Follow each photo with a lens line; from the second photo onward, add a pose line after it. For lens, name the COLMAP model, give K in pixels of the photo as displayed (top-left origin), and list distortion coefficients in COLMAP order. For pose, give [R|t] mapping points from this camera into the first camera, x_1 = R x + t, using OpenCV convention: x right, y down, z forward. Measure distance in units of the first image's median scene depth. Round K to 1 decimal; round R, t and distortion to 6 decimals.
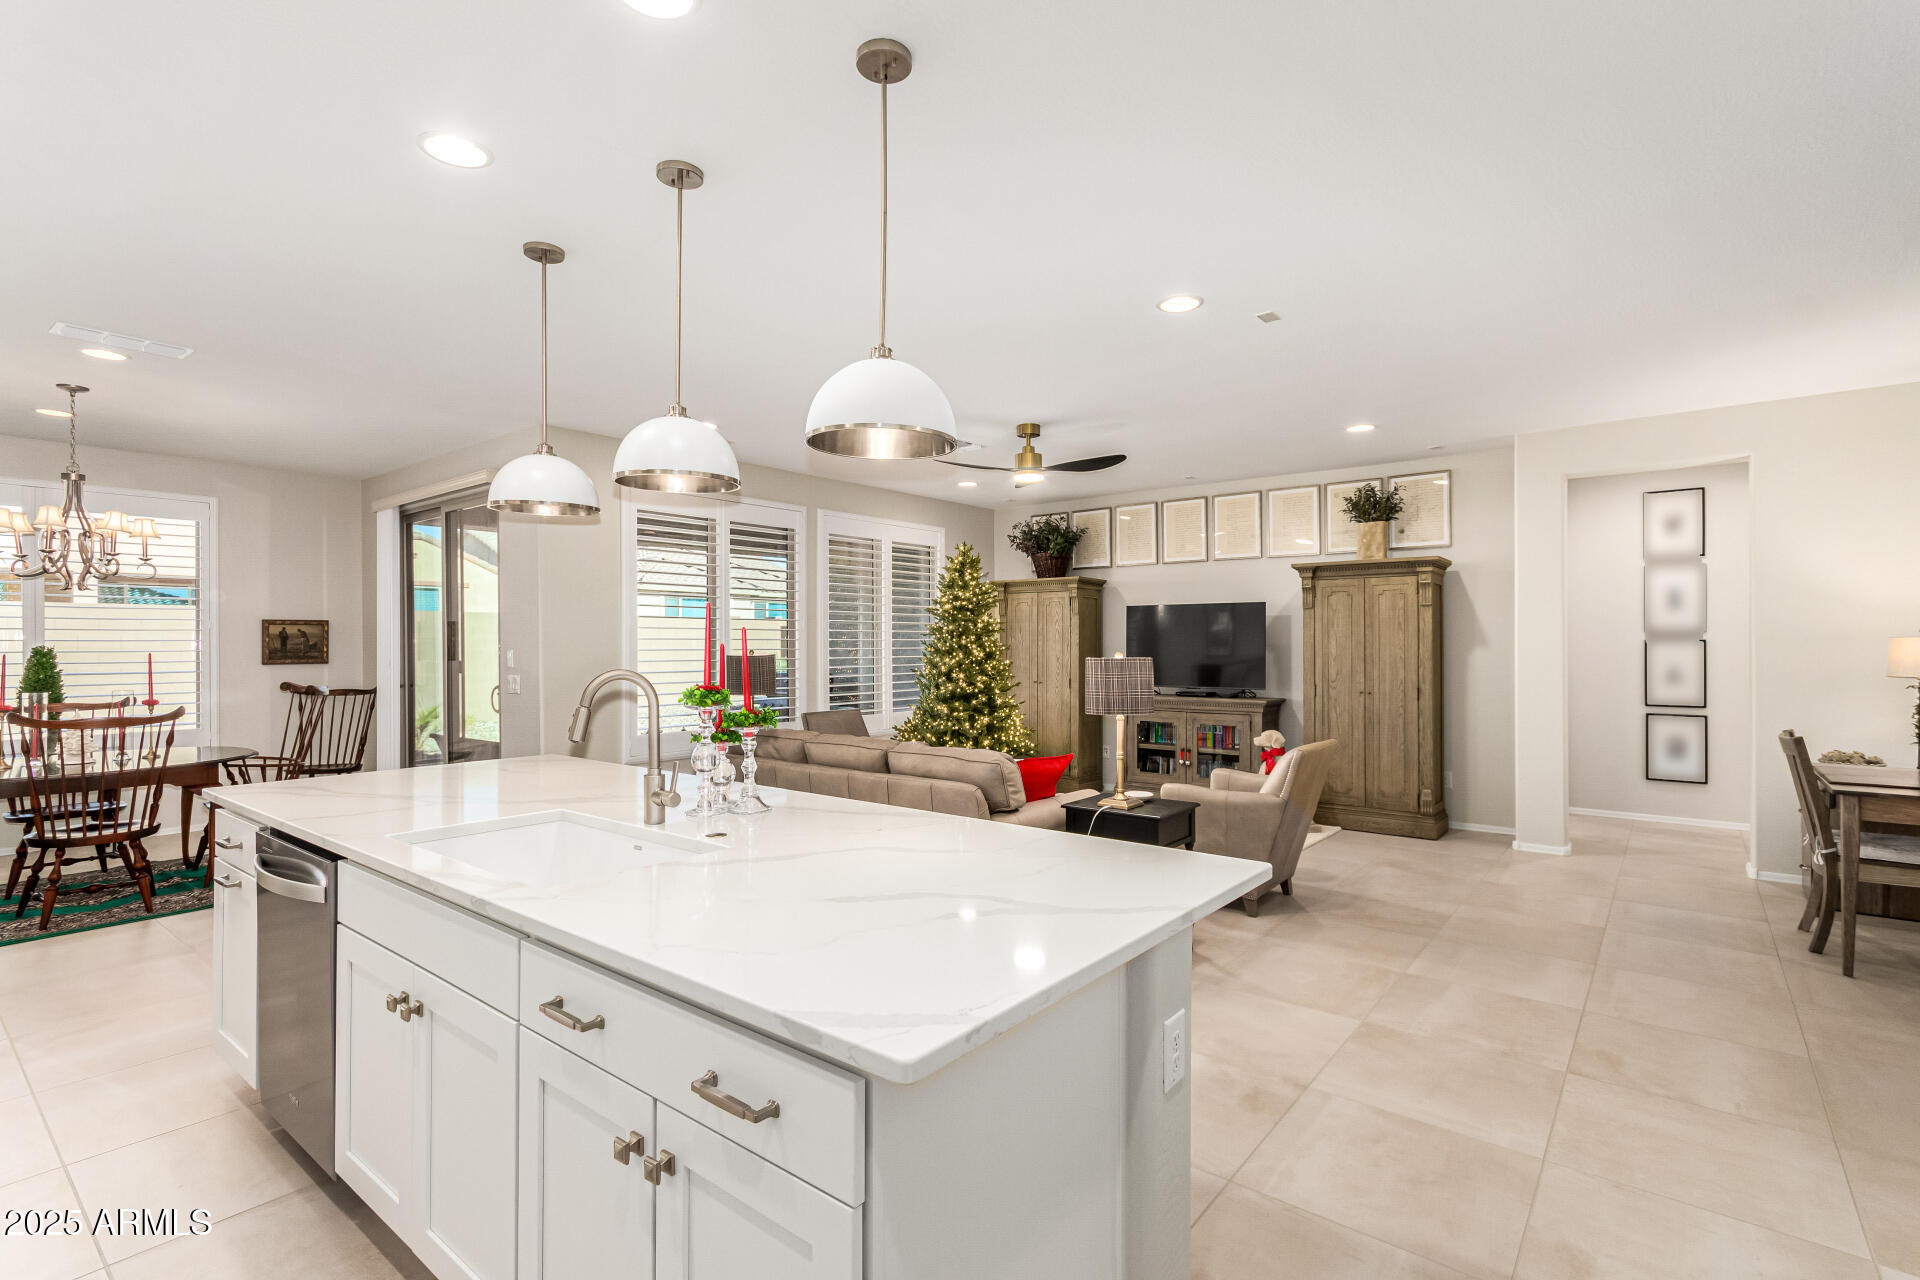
lens RADIAL K [[901.4, 0, 983.0], [0, 901.4, 640.7], [0, 0, 1]] dist [0.002037, 0.000792]
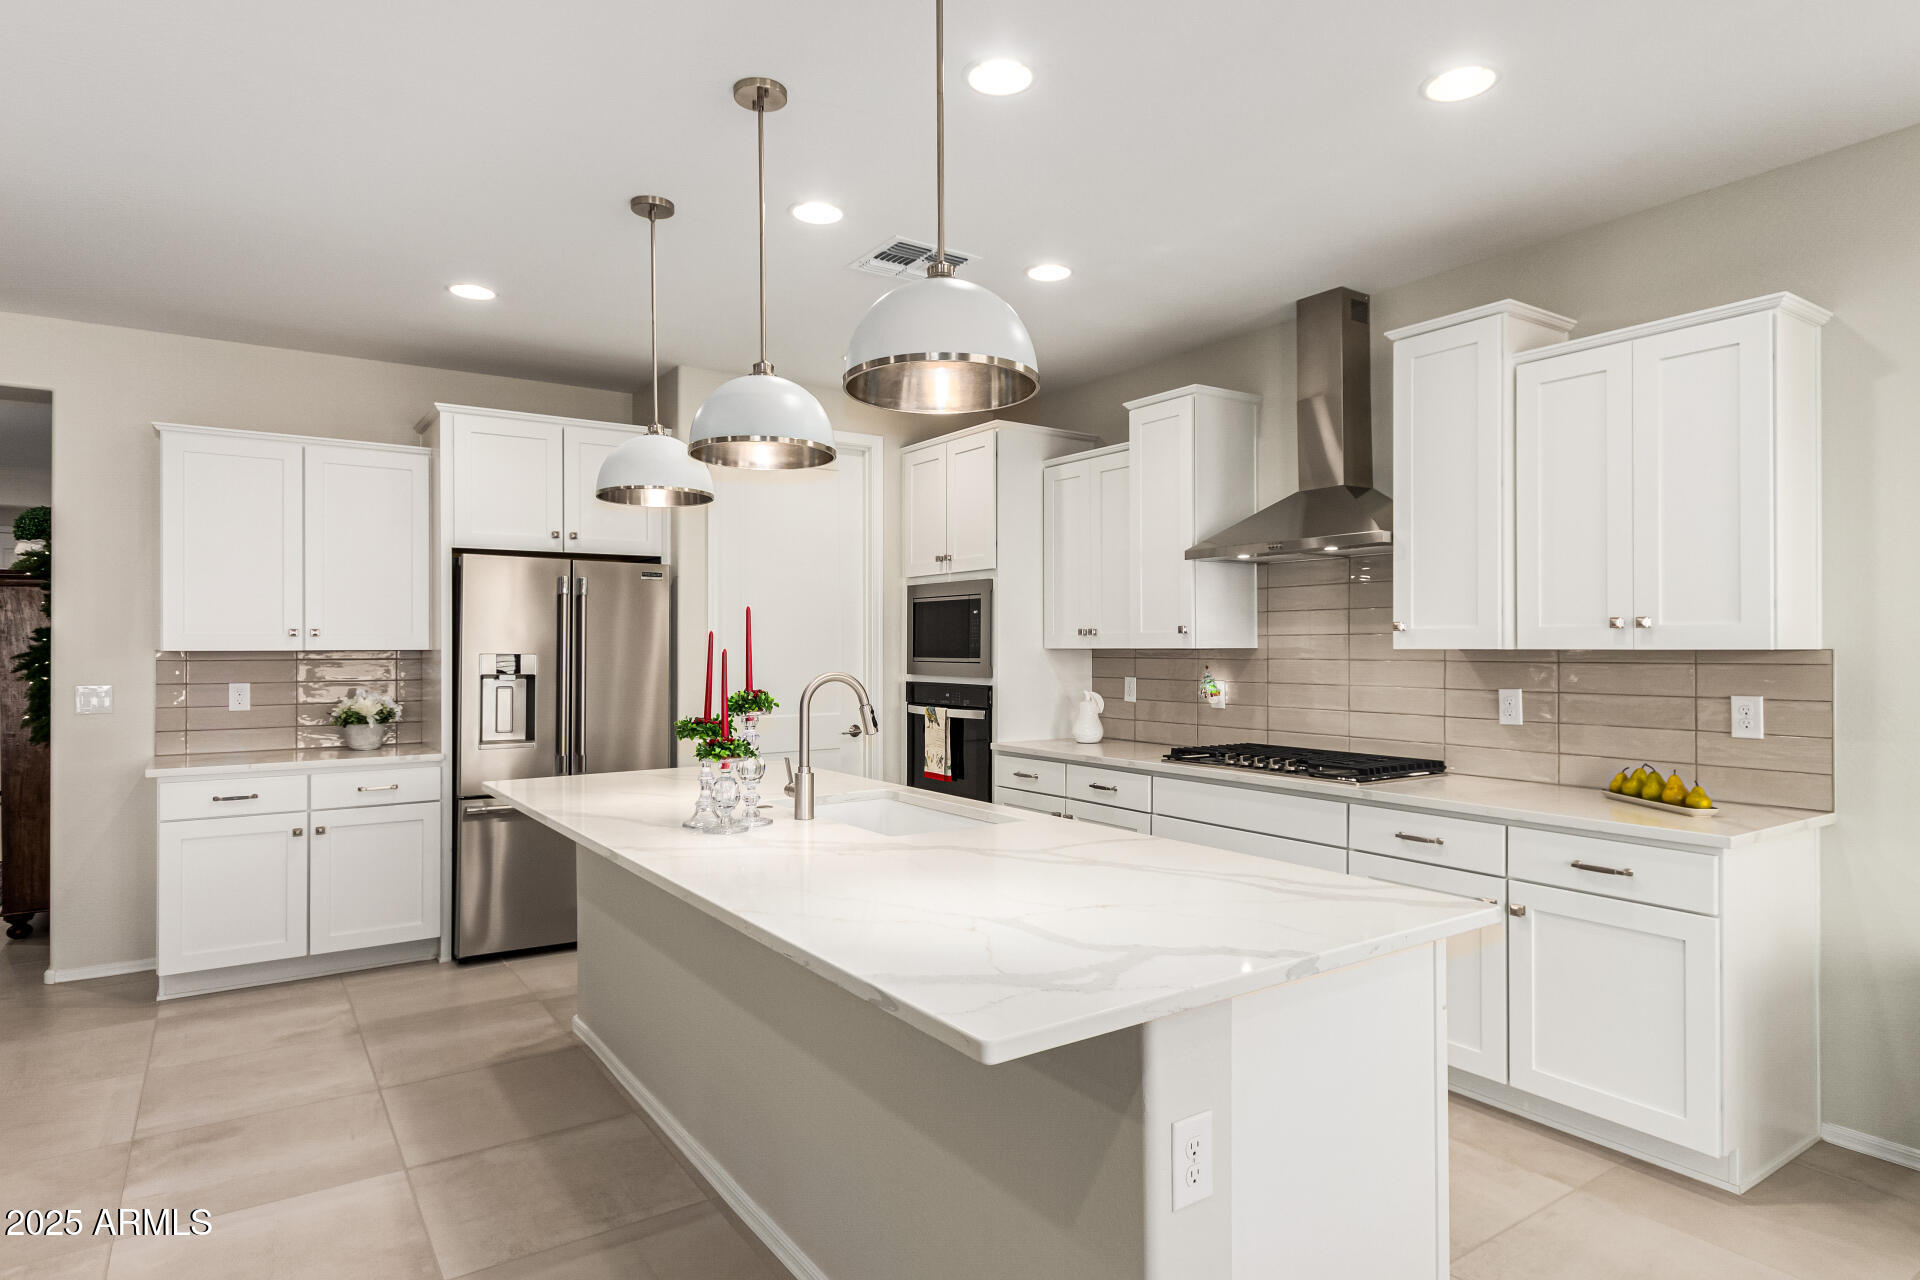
lens RADIAL K [[1094.9, 0, 983.8], [0, 1094.9, 639.4], [0, 0, 1]] dist [-0.007720, -0.000671]
pose [[-0.954260, 0.007781, 0.298878, -0.323281], [0.004295, 0.999915, -0.012318, 0.002564], [-0.298948, -0.010471, -0.954212, 0.732943]]
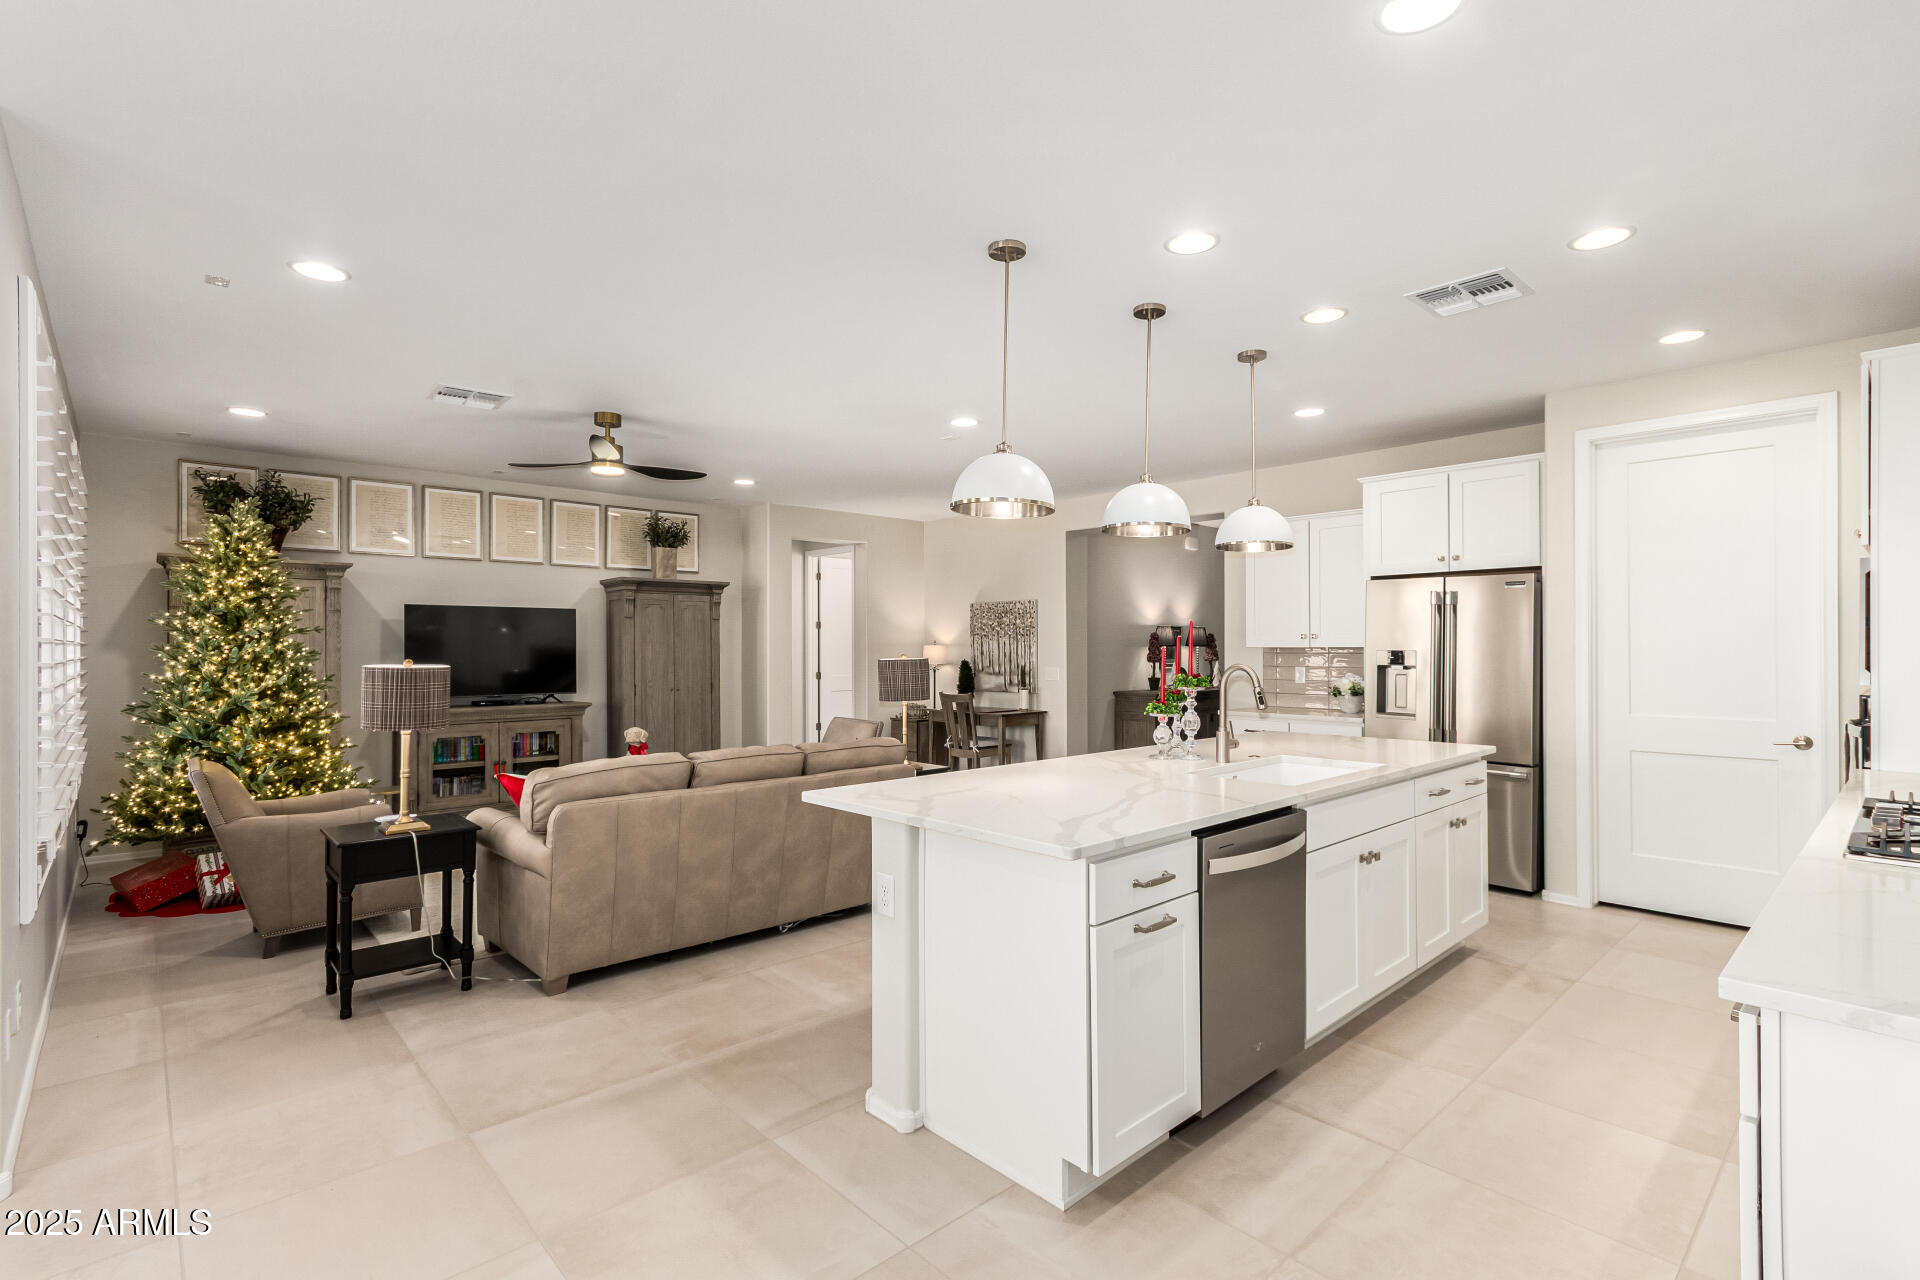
lens RADIAL K [[901.4, 0, 943.5], [0, 901.4, 639.0], [0, 0, 1]] dist [0.002037, 0.000792]
pose [[0.188907, 0.010694, 0.981937, -0.666950], [-0.002181, 0.999943, -0.010470, 0.001475], [-0.981993, -0.000164, 0.188919, 0.412581]]
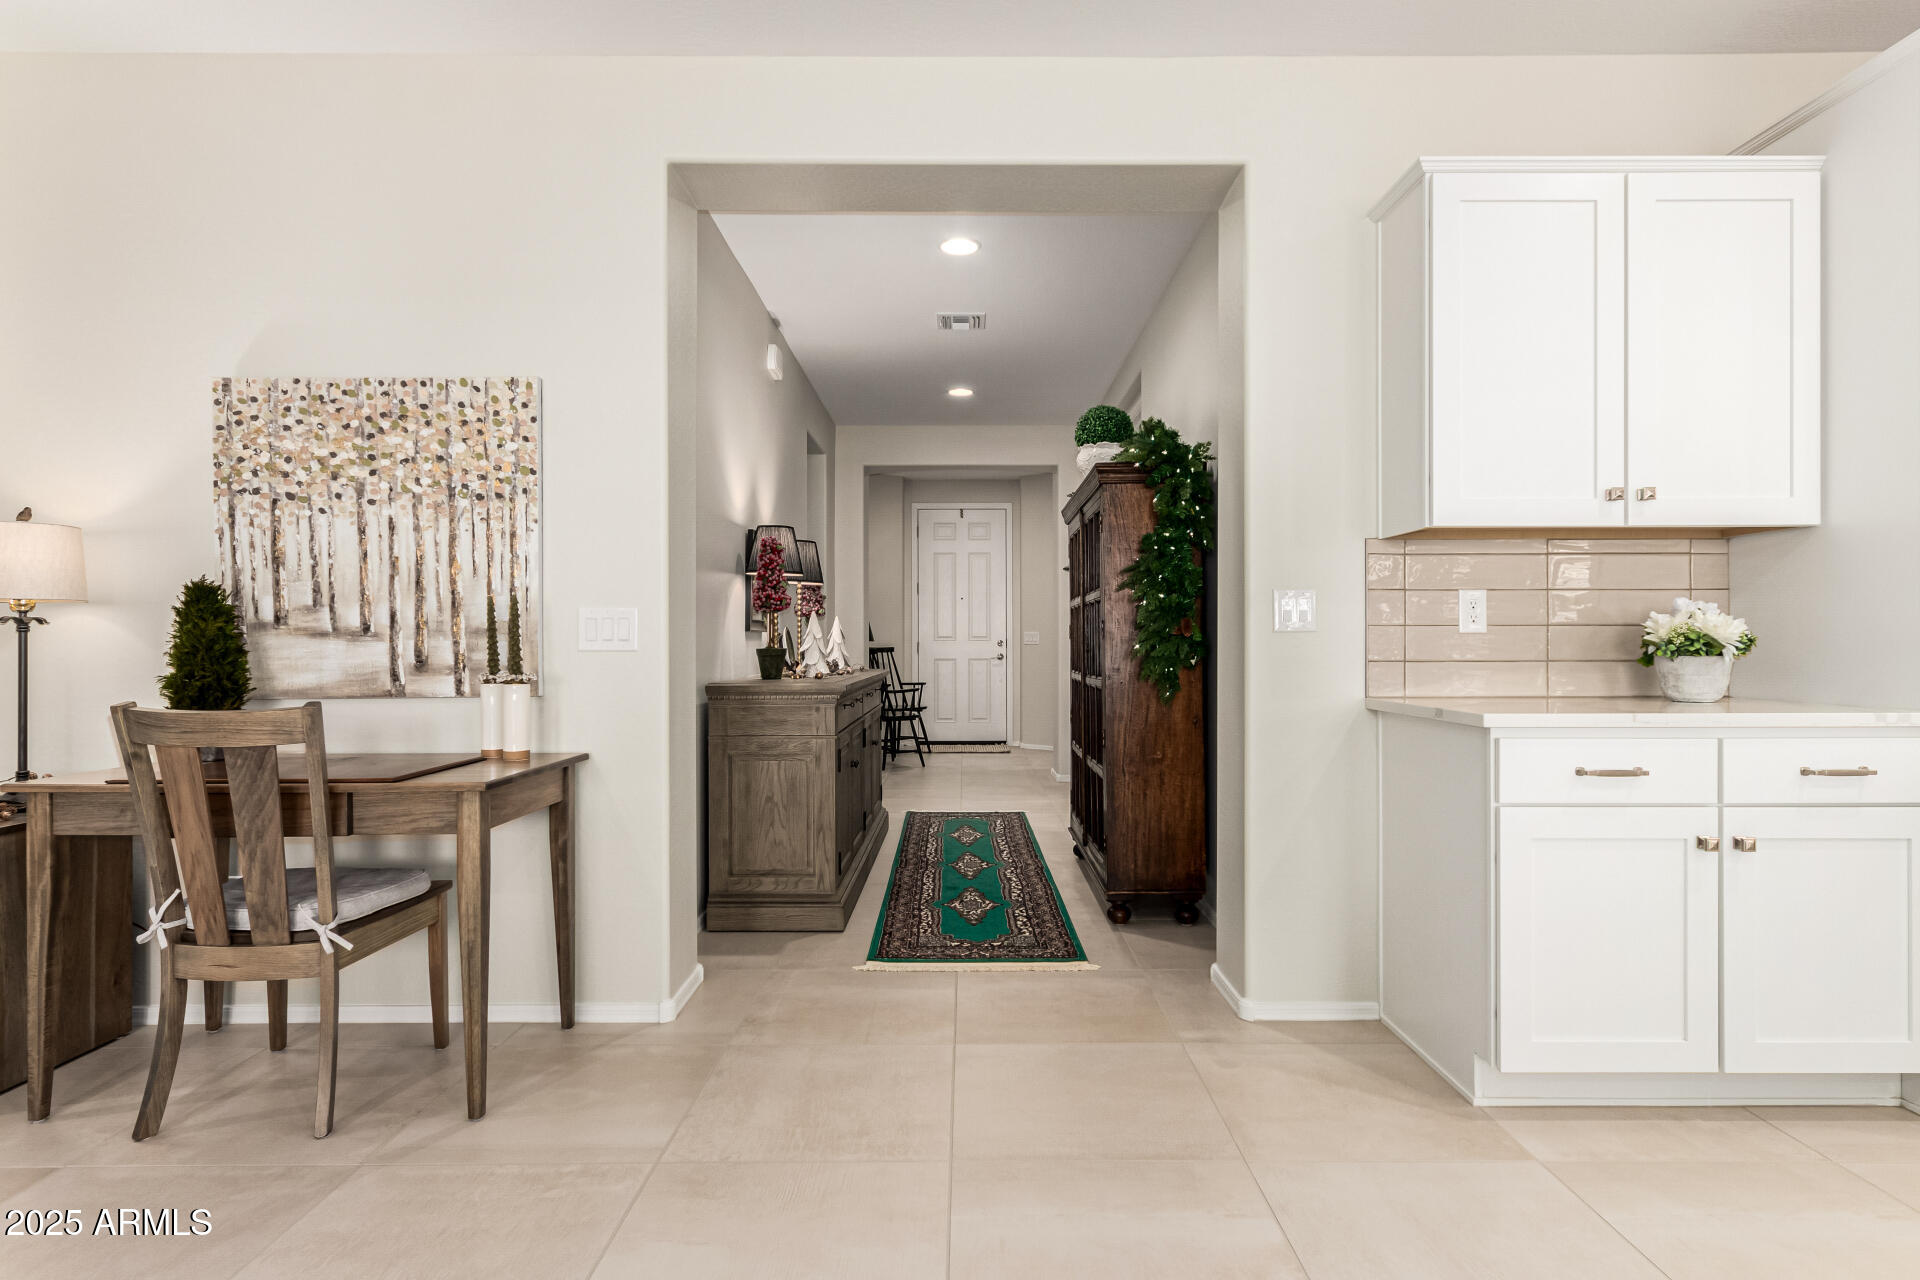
lens RADIAL K [[984.5, 0, 939.7], [0, 984.5, 646.0], [0, 0, 1]] dist [0.013180, 0.002001]
pose [[-0.604659, 0.004666, 0.796471, 0.139733], [-0.000018, 0.999983, -0.005872, 0.044265], [-0.796485, -0.003565, -0.604648, 0.629427]]
